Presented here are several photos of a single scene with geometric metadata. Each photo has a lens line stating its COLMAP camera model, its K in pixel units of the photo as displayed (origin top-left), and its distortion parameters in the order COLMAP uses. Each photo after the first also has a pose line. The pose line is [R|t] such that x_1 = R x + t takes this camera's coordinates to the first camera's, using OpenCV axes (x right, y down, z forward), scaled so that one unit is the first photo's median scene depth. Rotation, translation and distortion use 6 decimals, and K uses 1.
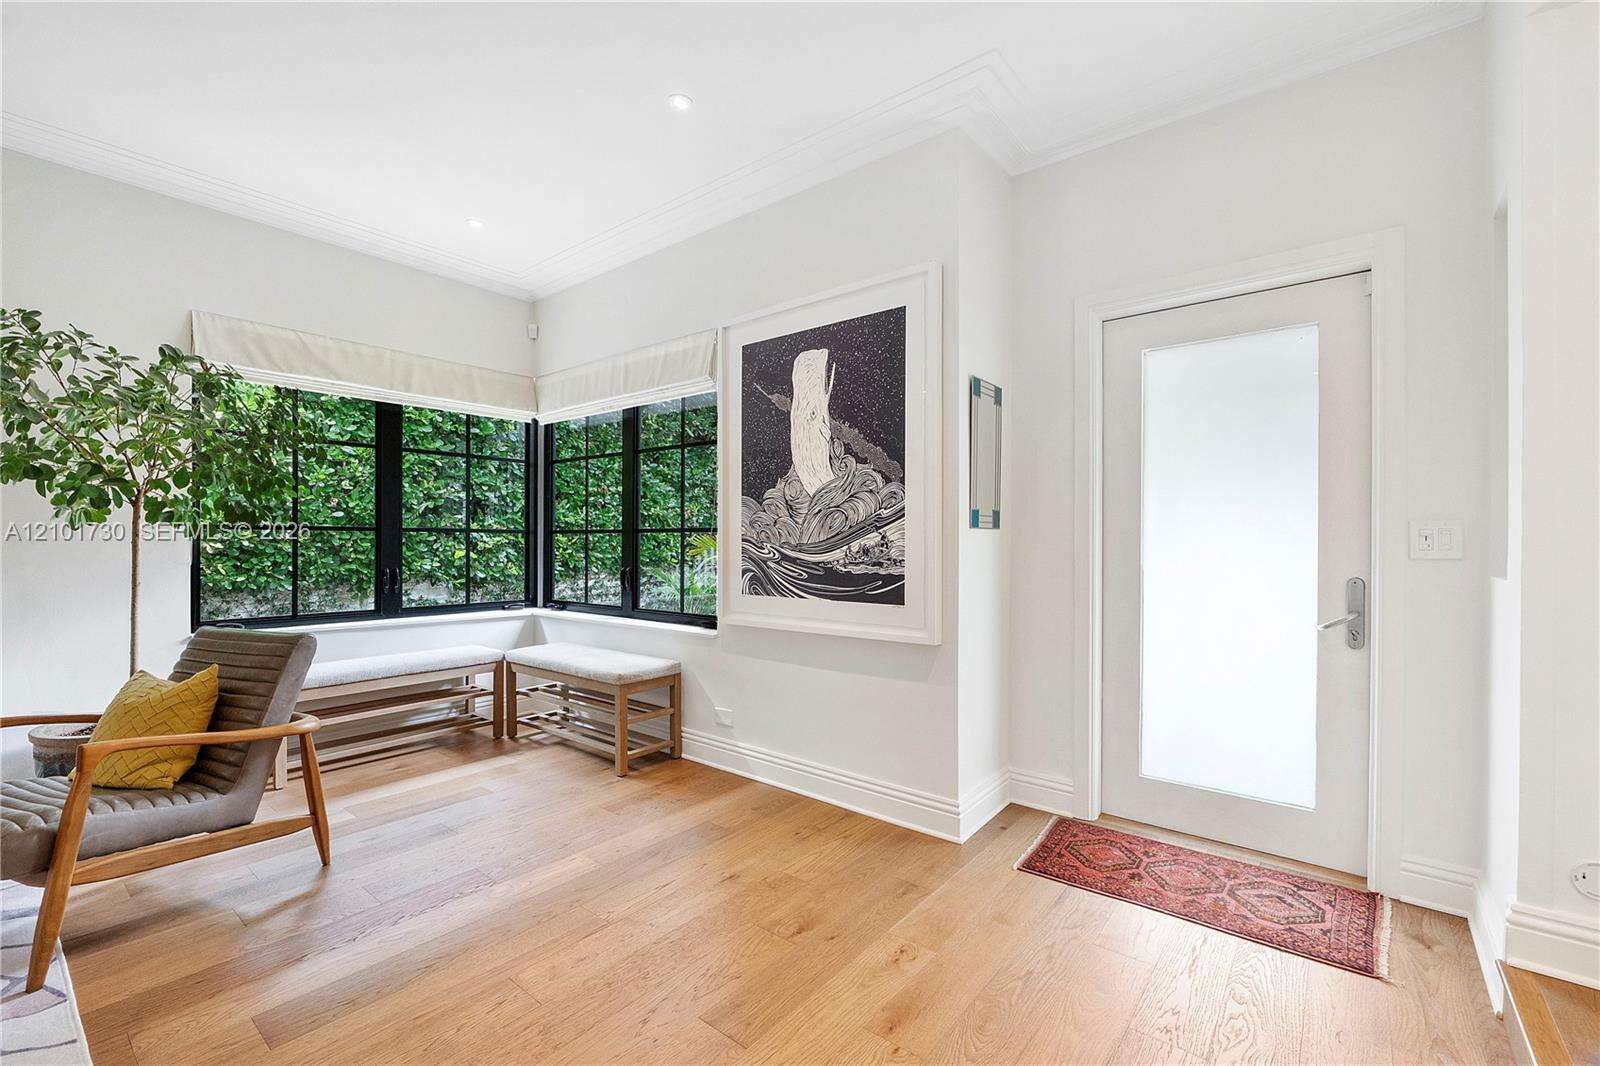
lens RADIAL K [[673.8, 0, 803.2], [0, 673.8, 547.6], [0, 0, 1]] dist [-0.002396, -0.000186]
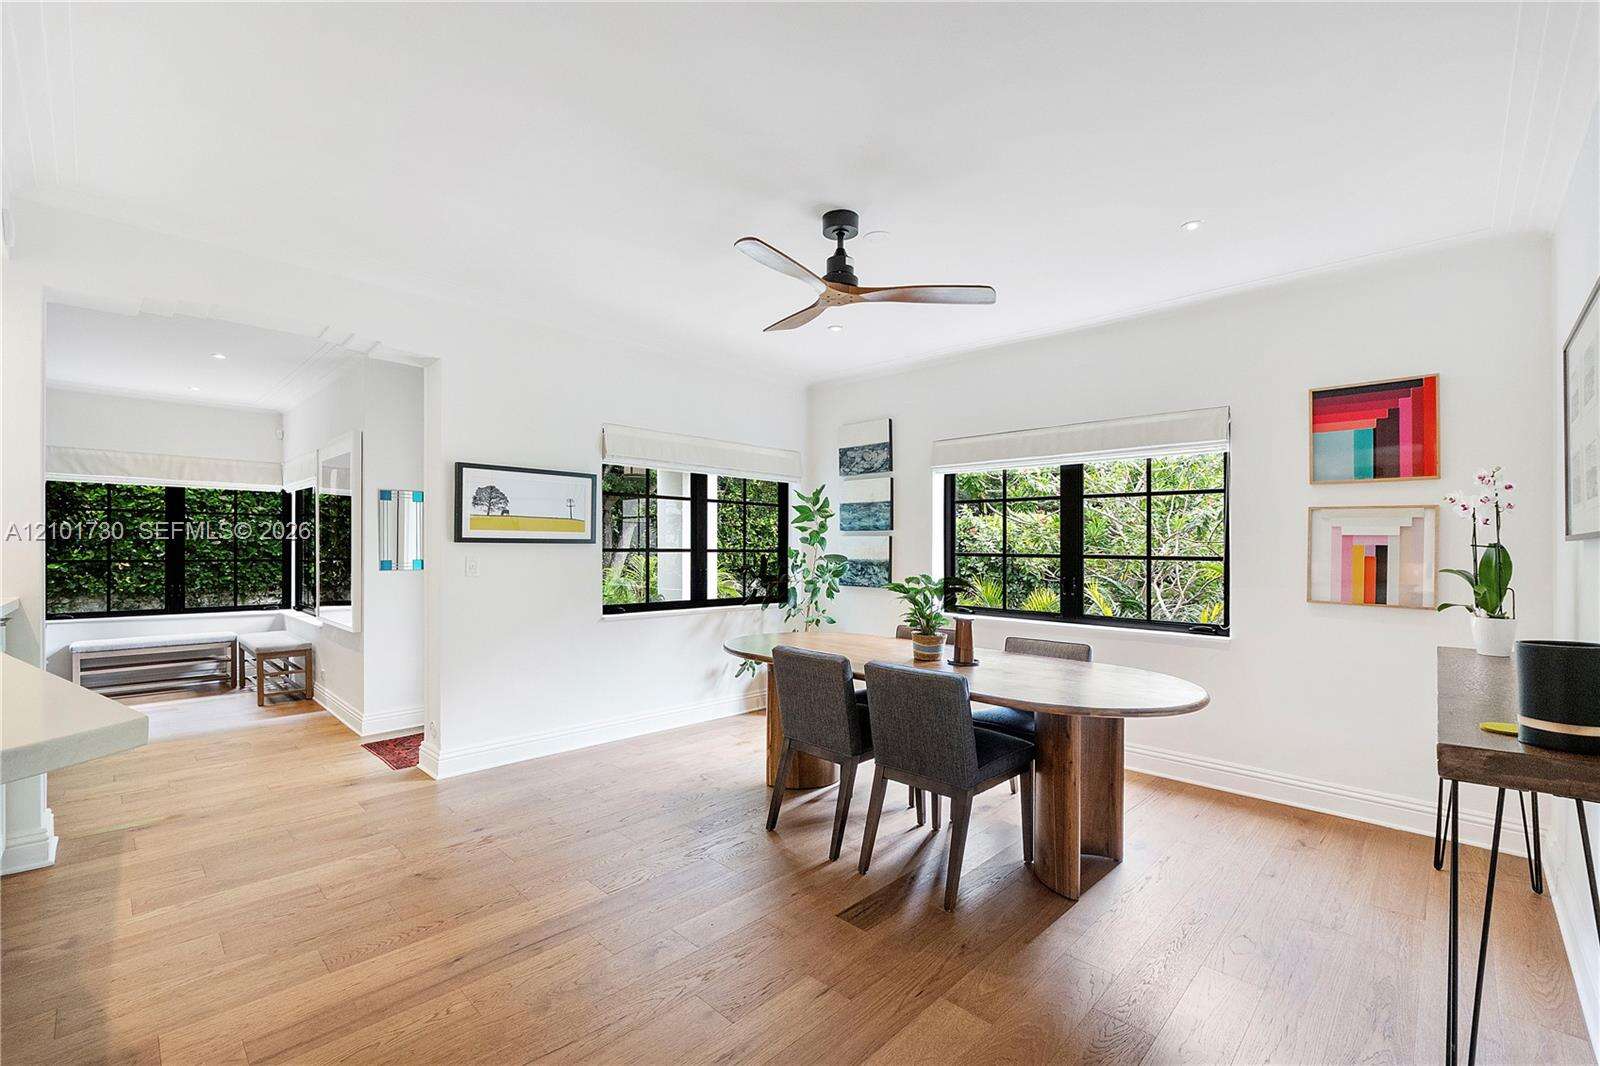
lens RADIAL K [[669.4, 0, 796.5], [0, 669.4, 551.7], [0, 0, 1]] dist [-0.000597, -0.000100]
pose [[0.995869, 0.007509, -0.090489, 1.181599], [-0.007381, 0.999971, 0.001749, -0.070314], [0.090500, -0.001073, 0.995896, -0.566182]]
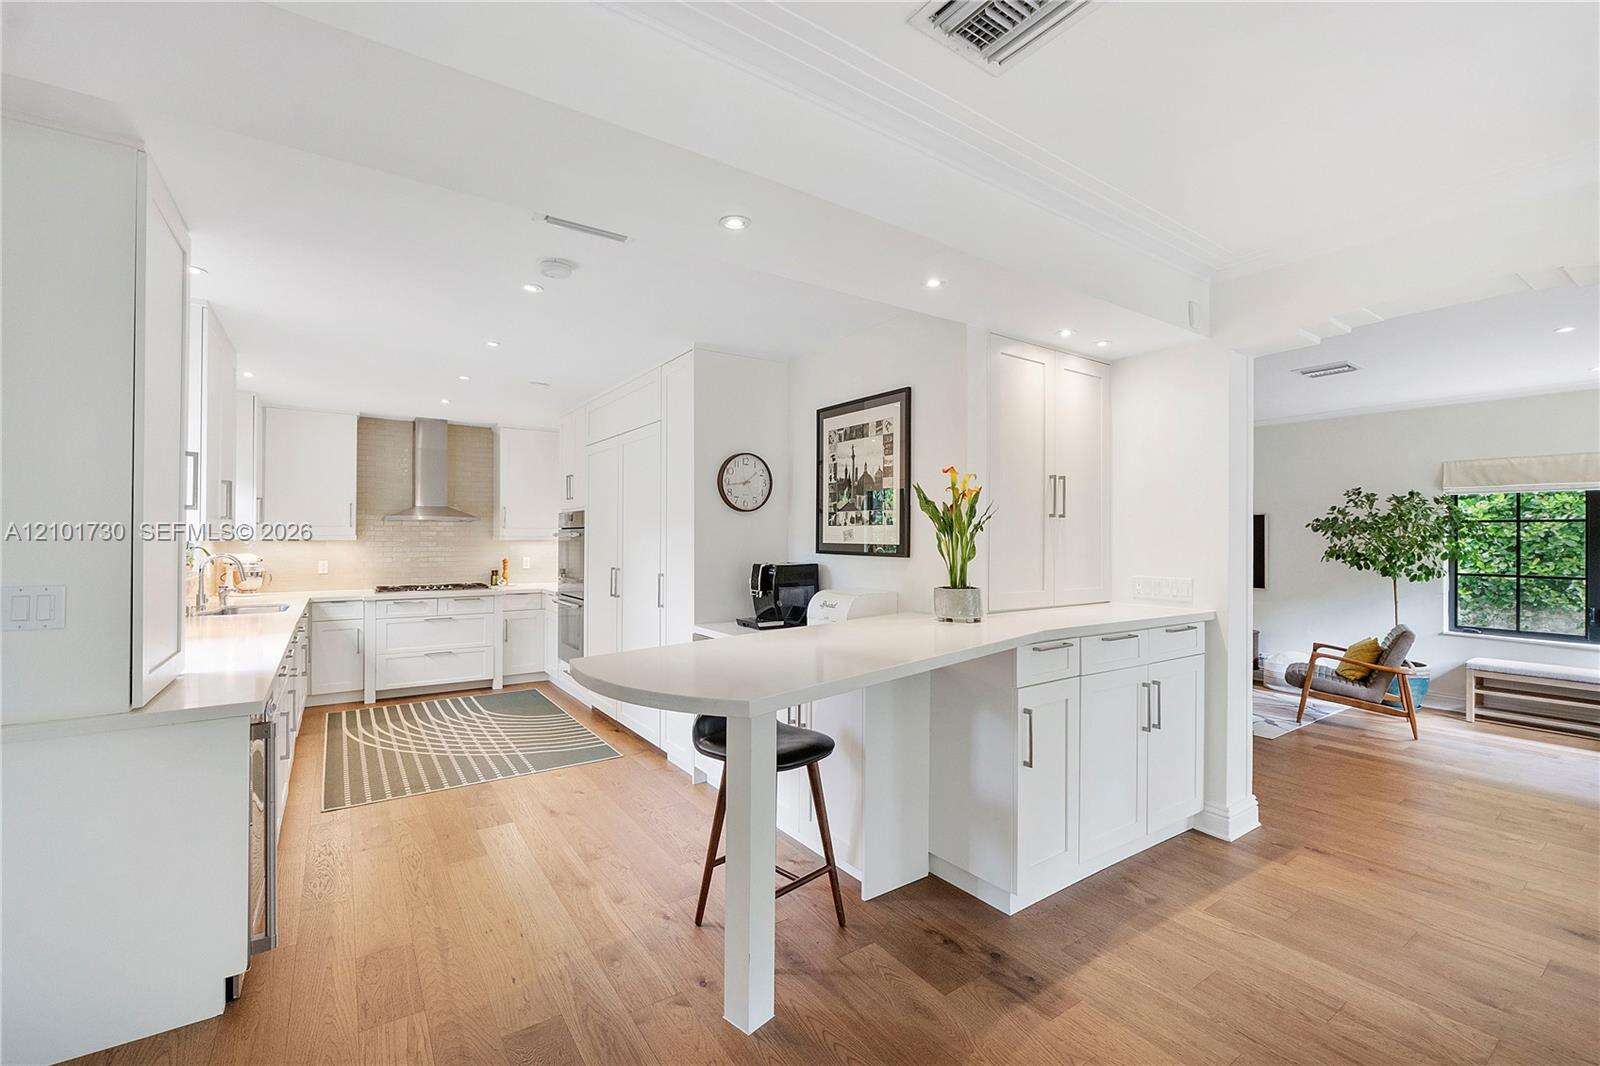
lens RADIAL K [[678.8, 0, 795.3], [0, 678.8, 536.7], [0, 0, 1]] dist [-0.004264, -0.000452]
pose [[-0.284205, -0.004055, -0.958755, 1.296578], [-0.011460, 0.999934, -0.000832, -0.103232], [0.958695, 0.010751, -0.284233, -0.201964]]
